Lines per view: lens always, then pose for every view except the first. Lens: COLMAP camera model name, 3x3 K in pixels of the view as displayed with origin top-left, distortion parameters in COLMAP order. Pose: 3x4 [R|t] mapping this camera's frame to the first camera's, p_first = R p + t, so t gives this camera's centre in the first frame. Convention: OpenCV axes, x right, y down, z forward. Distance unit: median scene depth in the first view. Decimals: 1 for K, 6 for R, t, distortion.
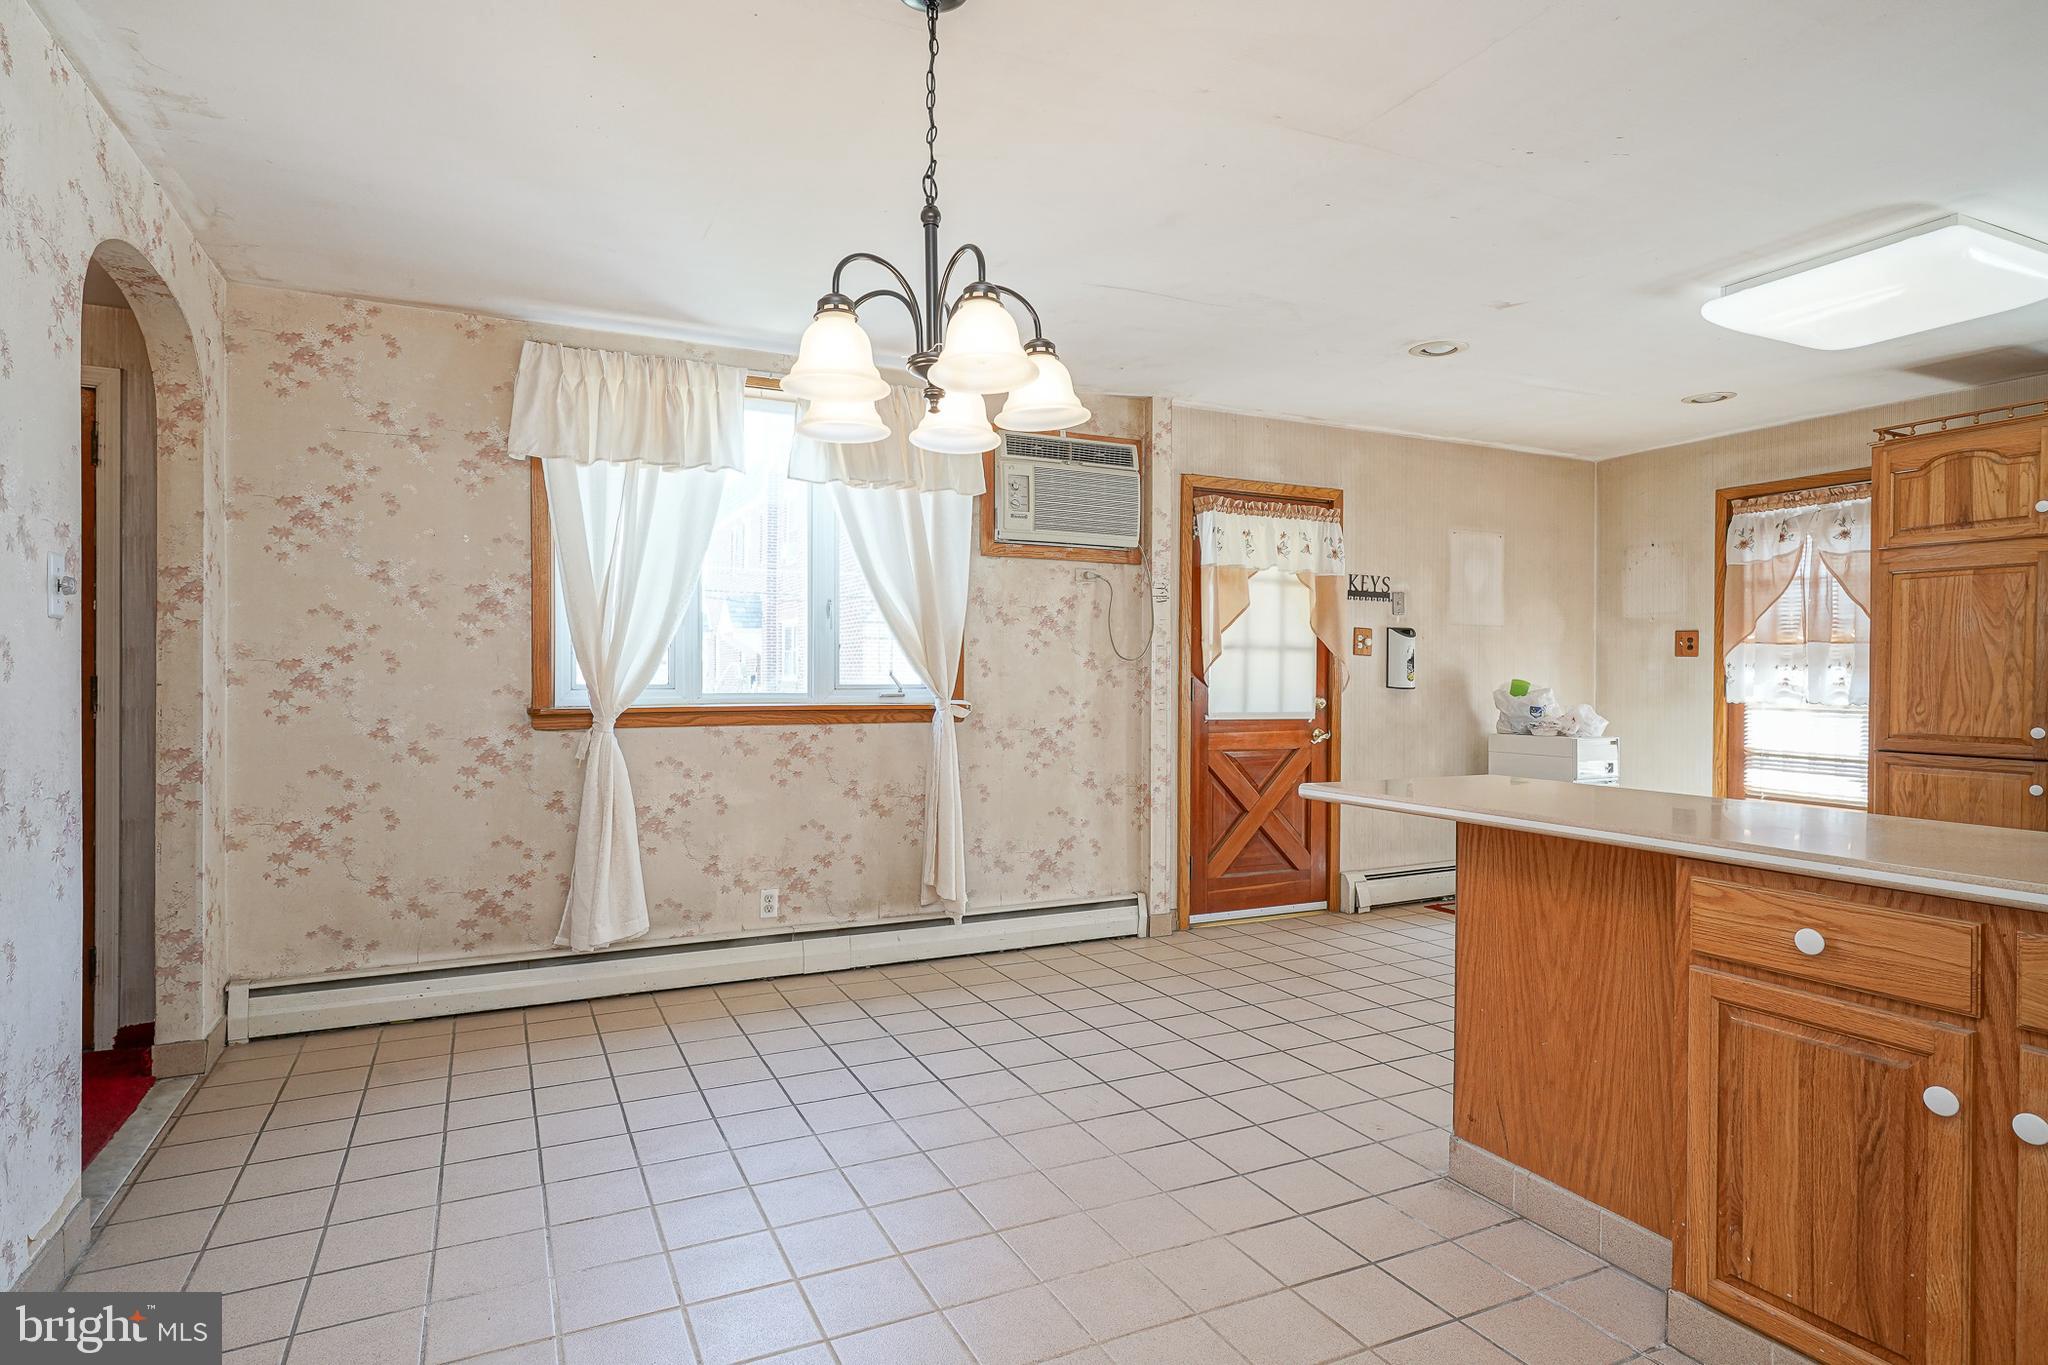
lens RADIAL K [[1089.8, 0, 976.5], [0, 1089.8, 675.3], [0, 0, 1]] dist [-0.009550, 0.004298]
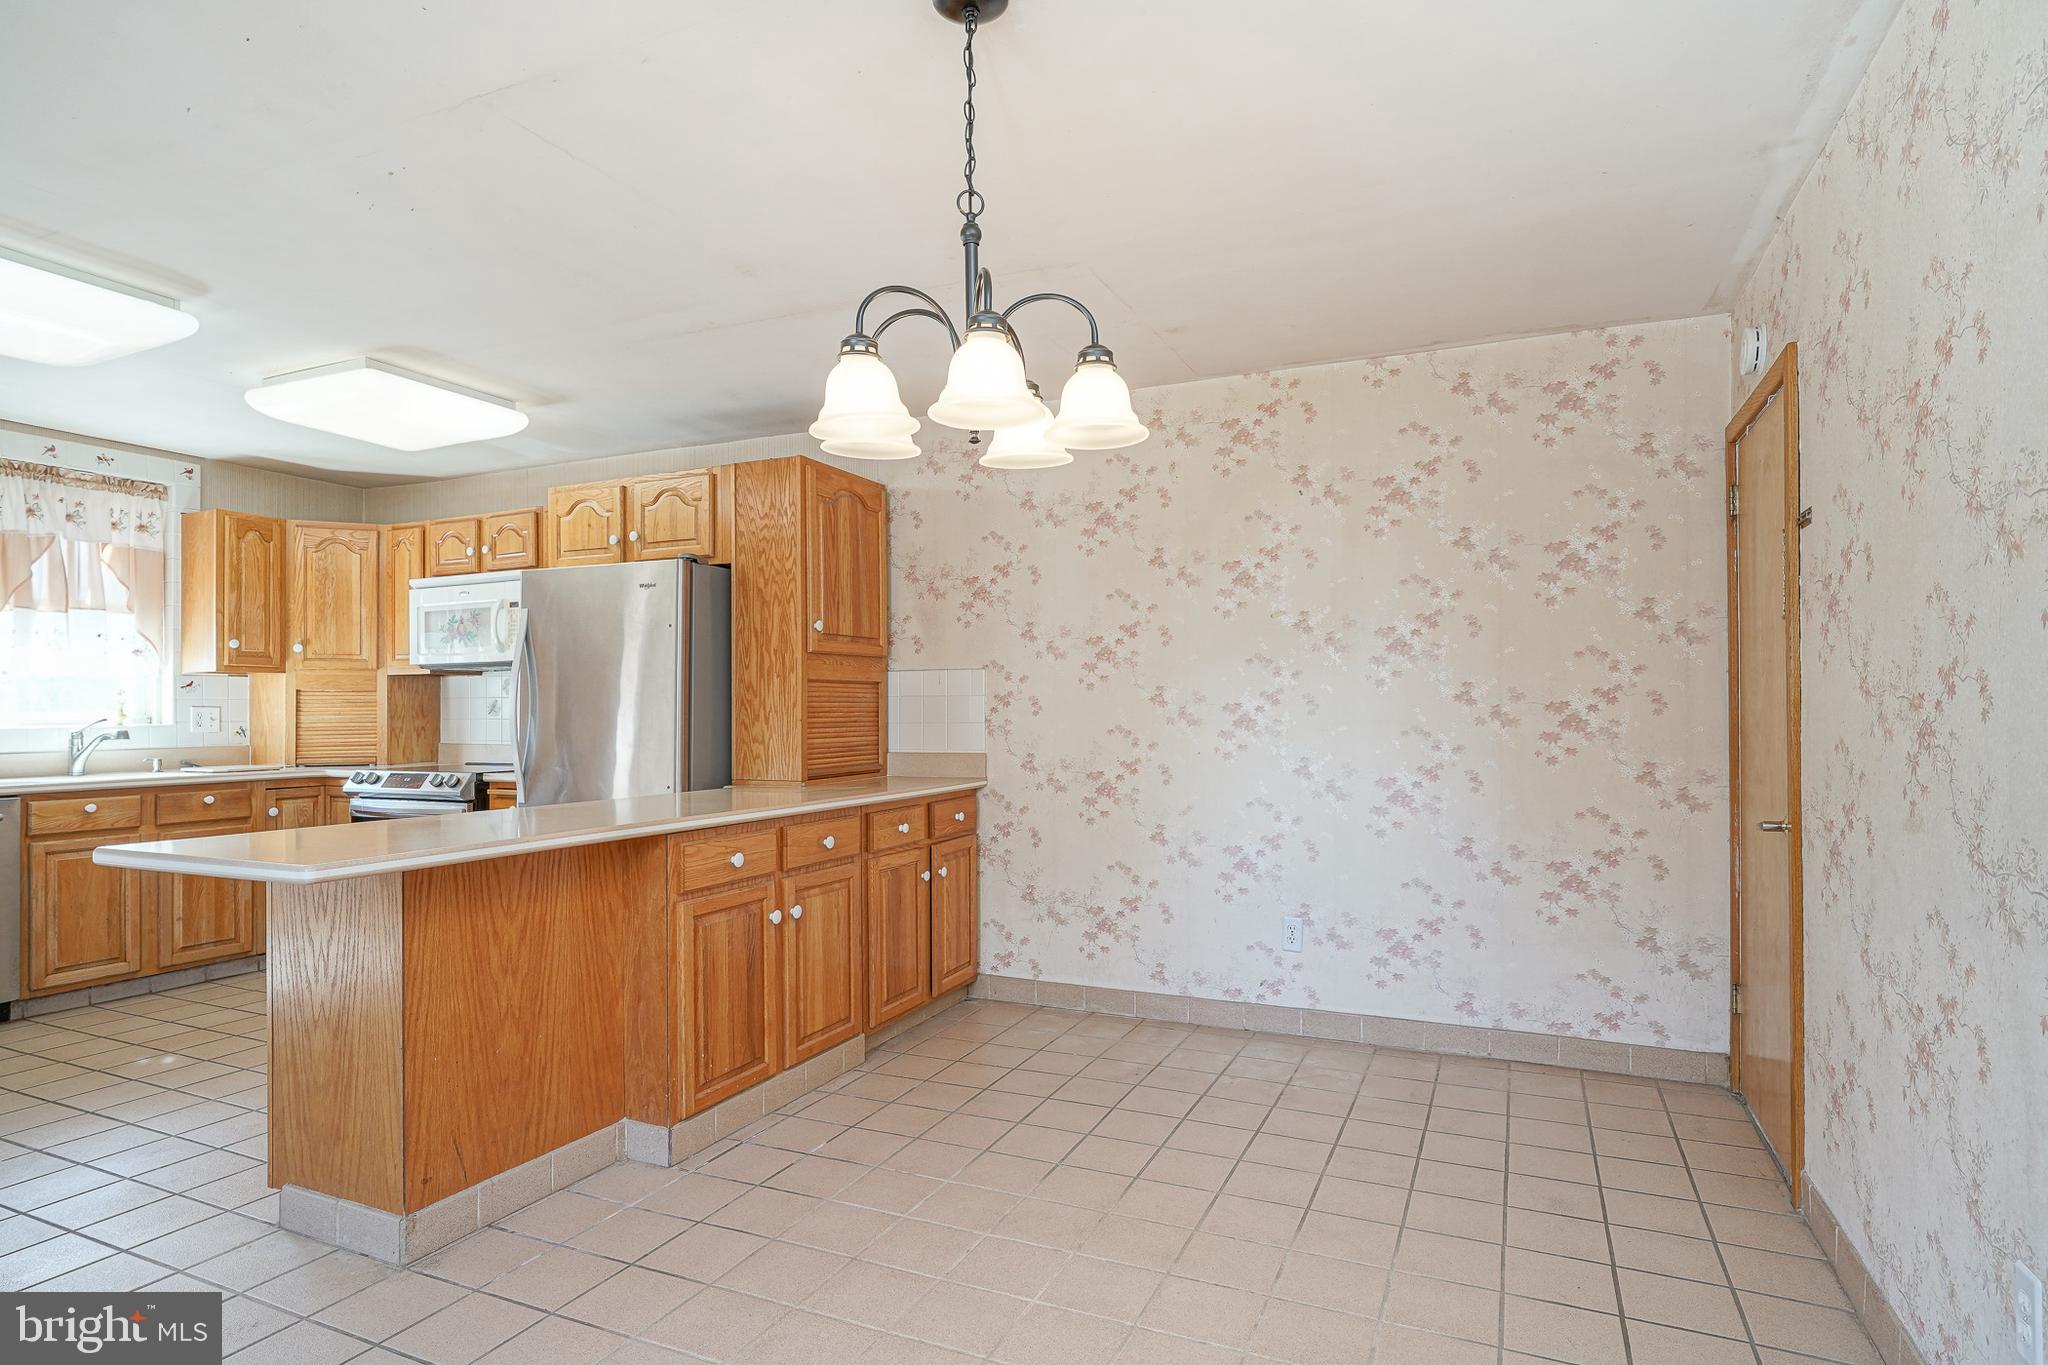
lens RADIAL K [[1089.8, 0, 1045.3], [0, 1089.8, 703.7], [0, 0, 1]] dist [-0.009550, 0.004298]
pose [[-0.668689, 0.002605, 0.743538, -0.390275], [-0.000594, 0.999992, -0.004037, -0.002653], [-0.743542, -0.003141, -0.668682, 0.786877]]
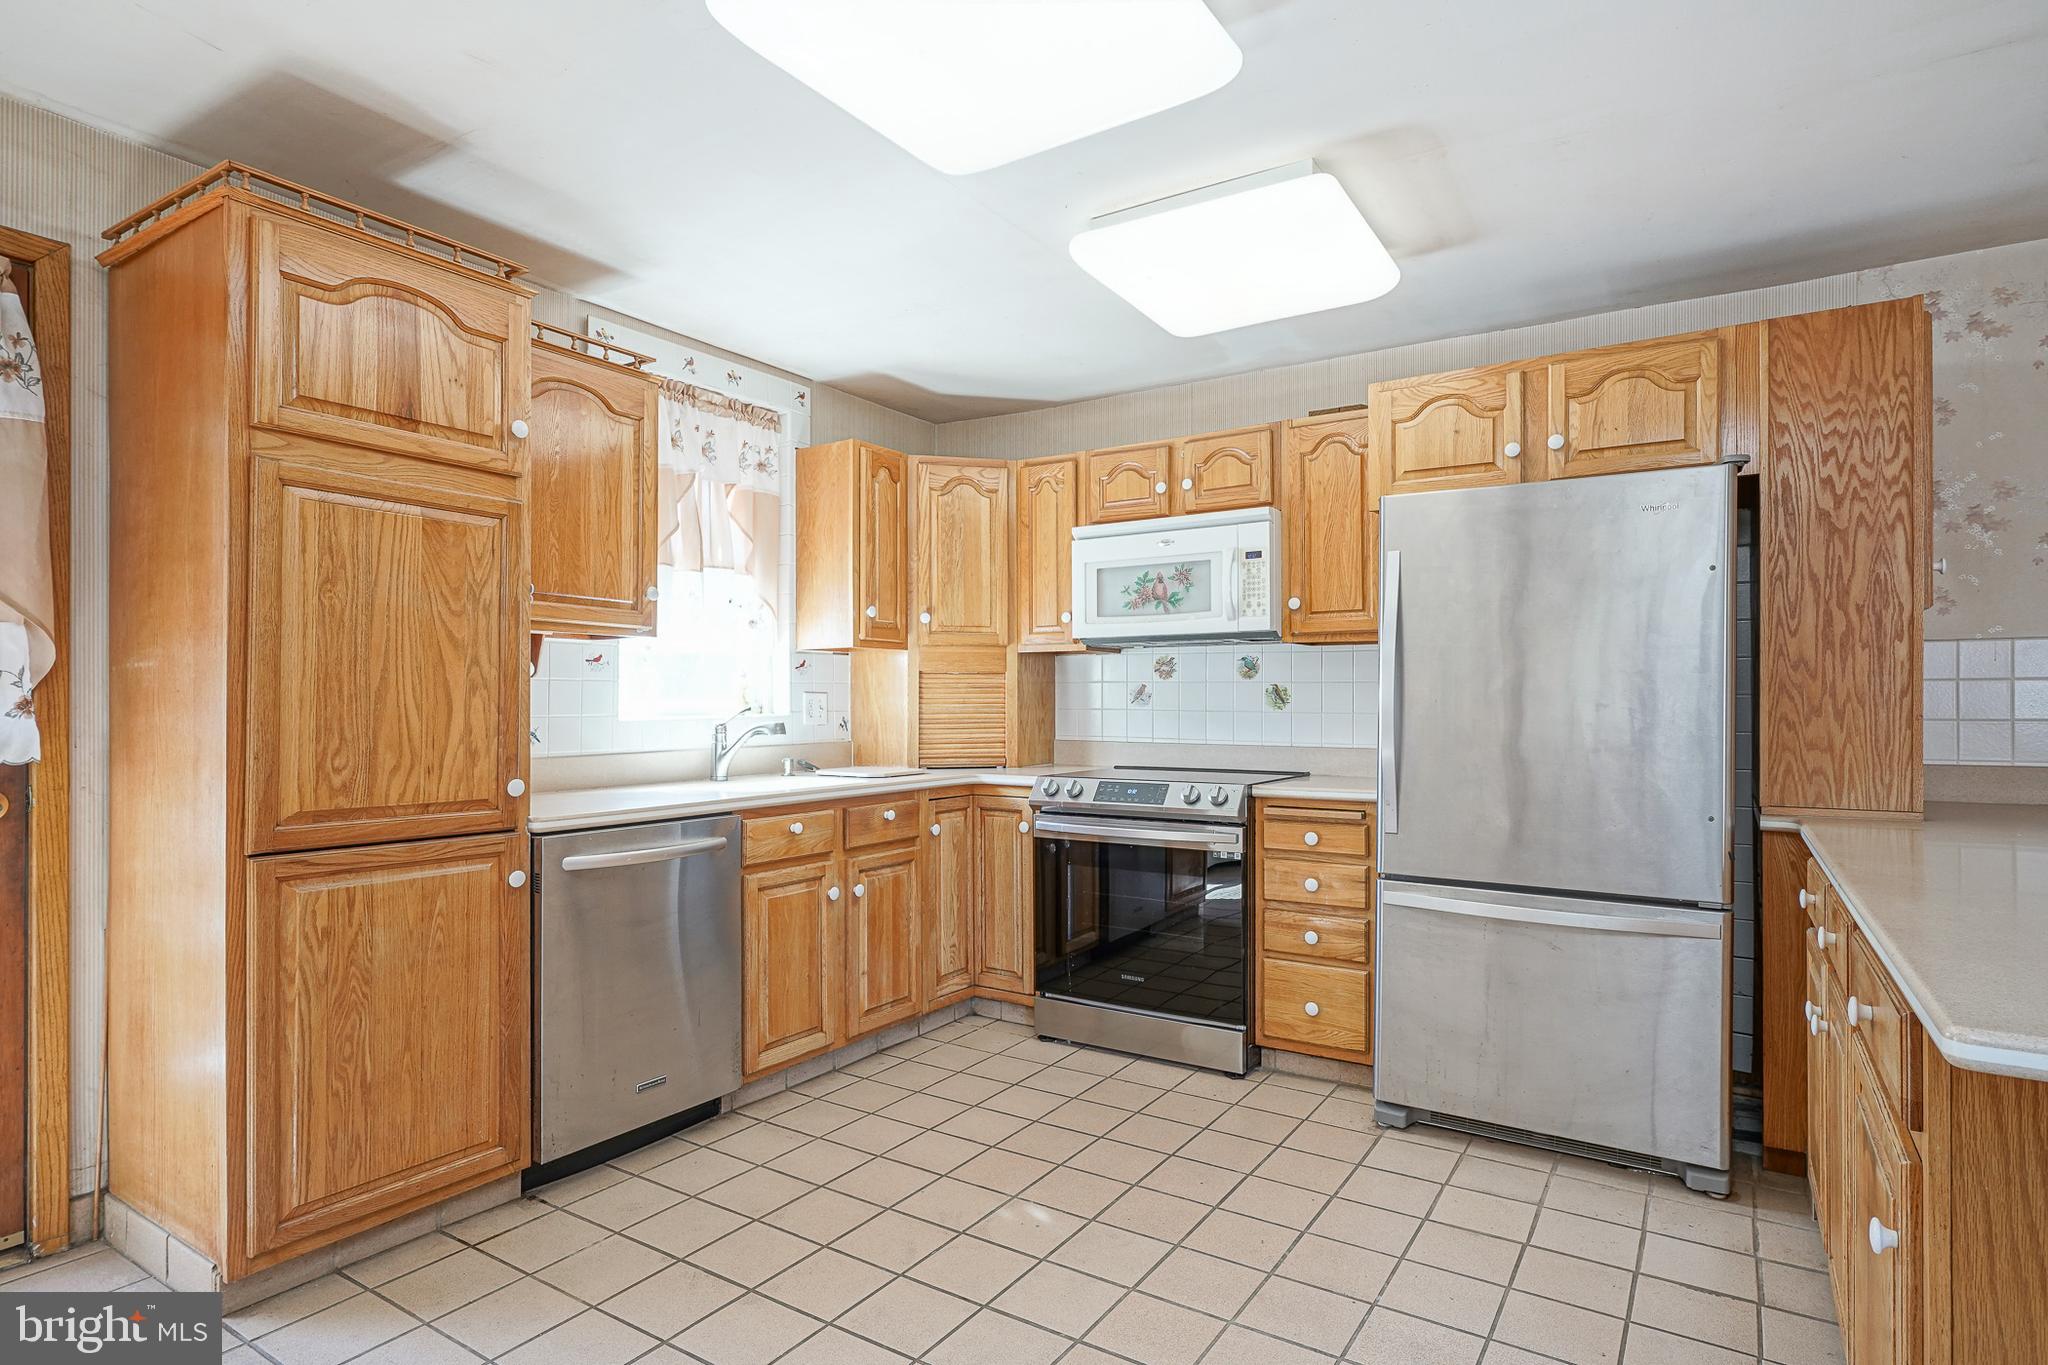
lens RADIAL K [[1089.8, 0, 1011.8], [0, 1089.8, 697.0], [0, 0, 1]] dist [-0.009550, 0.004298]
pose [[-0.545657, -0.002331, 0.838005, 0.287873], [-0.003889, 0.999992, 0.000249, -0.000358], [-0.837999, -0.003123, -0.545662, 1.079522]]
